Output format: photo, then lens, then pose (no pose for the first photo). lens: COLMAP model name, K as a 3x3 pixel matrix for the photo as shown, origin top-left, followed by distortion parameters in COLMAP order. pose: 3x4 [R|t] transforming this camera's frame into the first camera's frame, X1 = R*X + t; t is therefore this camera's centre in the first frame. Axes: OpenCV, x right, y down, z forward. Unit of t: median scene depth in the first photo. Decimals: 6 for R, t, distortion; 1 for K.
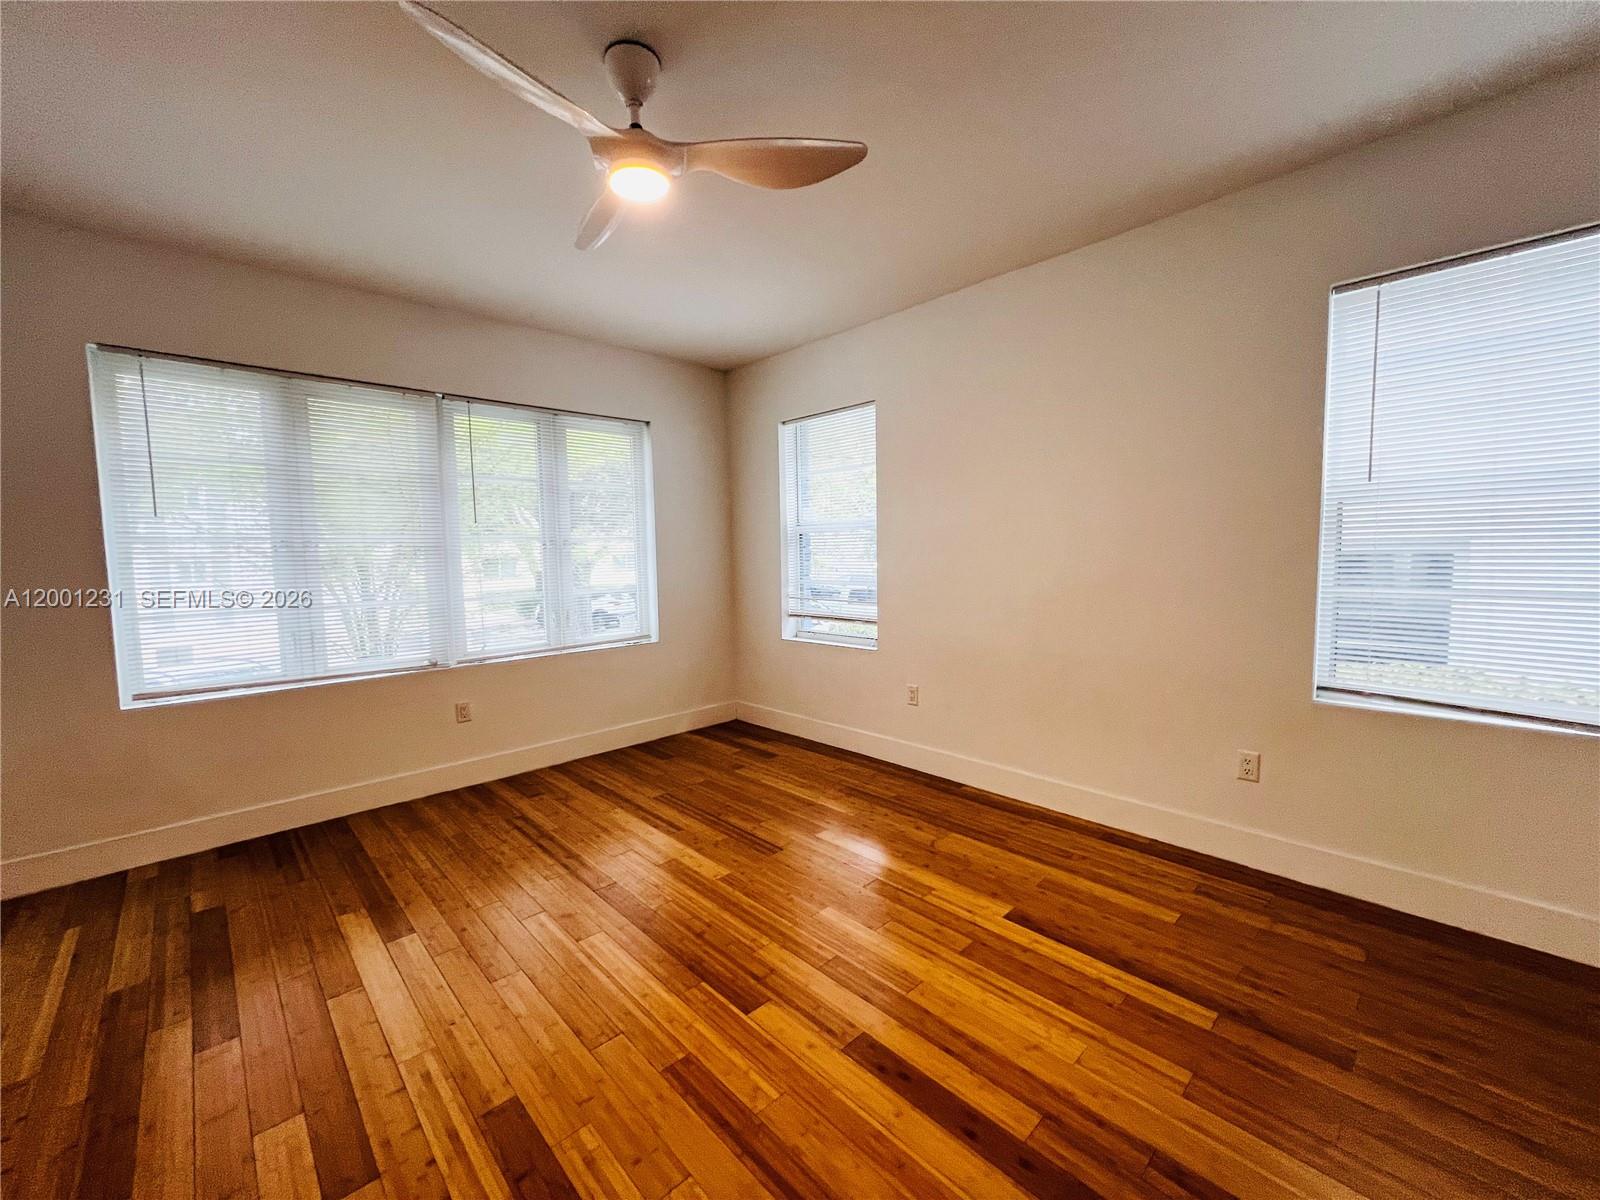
lens RADIAL K [[641.9, 0, 797.6], [0, 641.9, 601.2], [0, 0, 1]] dist [0.000853, 0.000984]
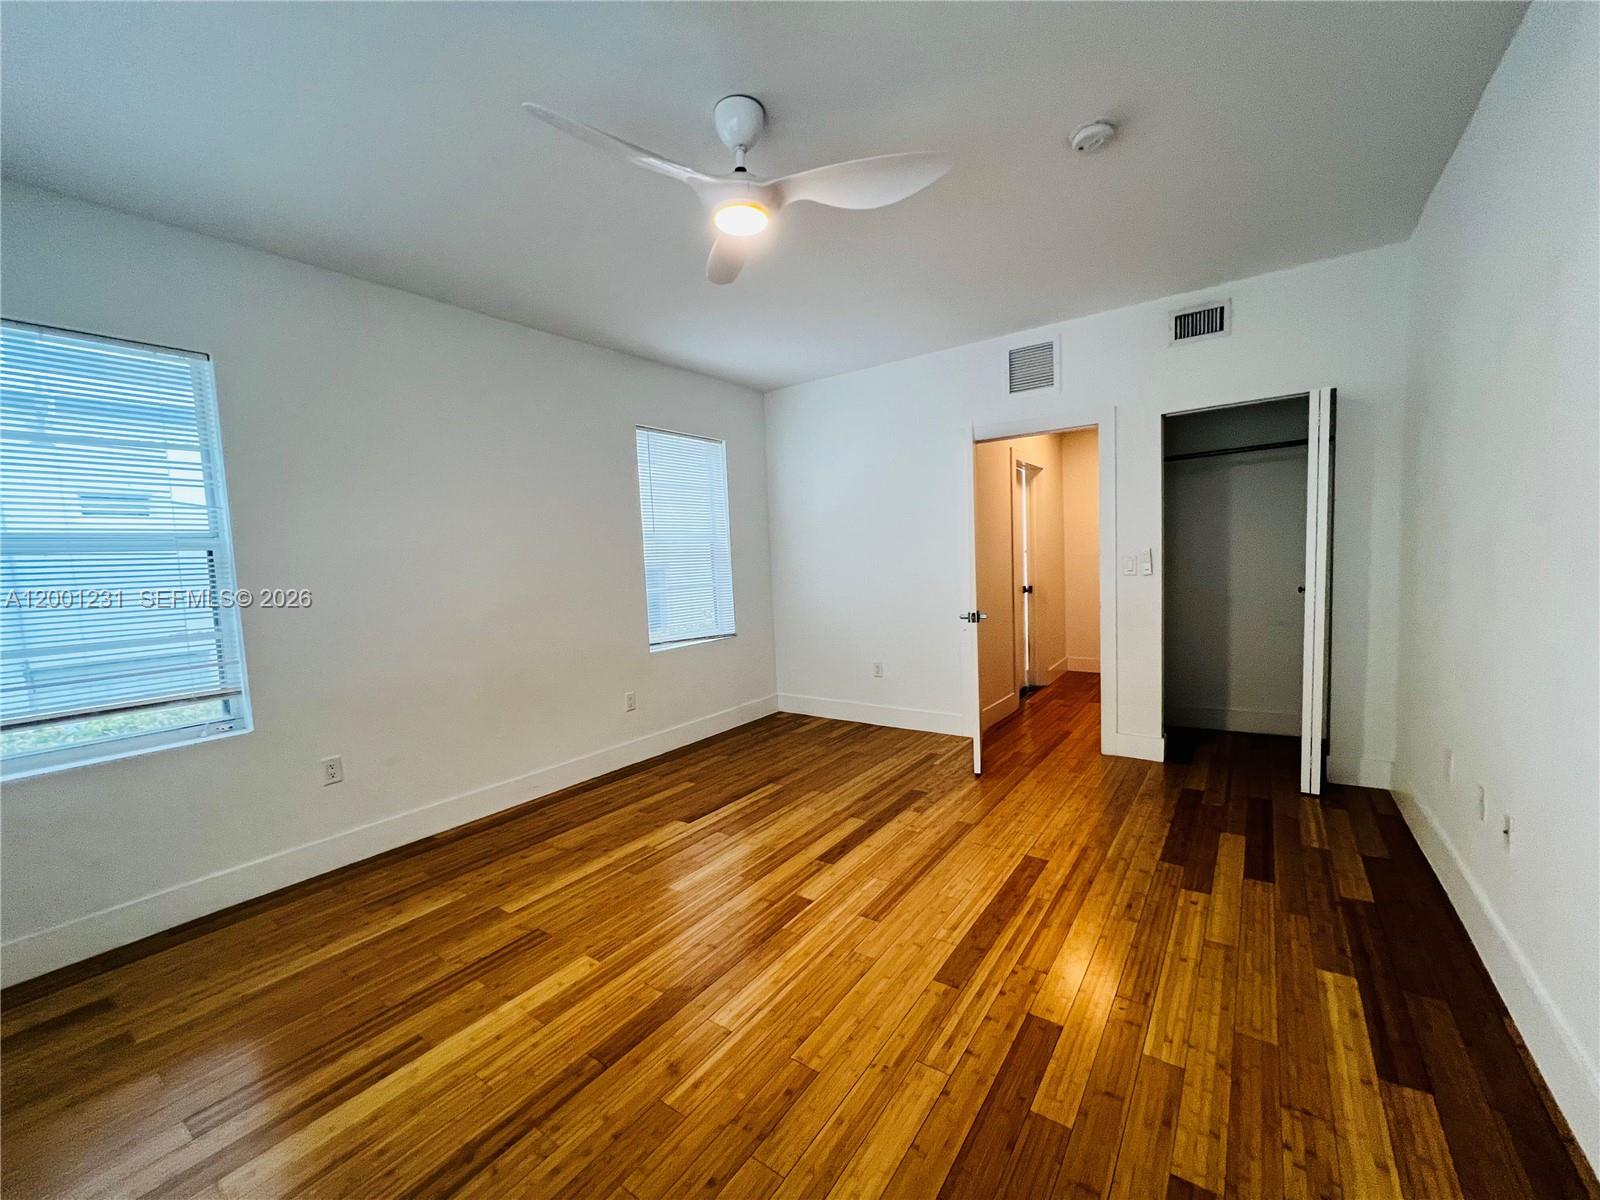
lens RADIAL K [[641.9, 0, 799.9], [0, 641.9, 609.7], [0, 0, 1]] dist [0.000853, 0.000984]
pose [[-0.187347, -0.052610, 0.980884, -1.104760], [0.122937, 0.989458, 0.076550, -0.053565], [-0.974571, 0.134928, -0.178904, 0.962525]]
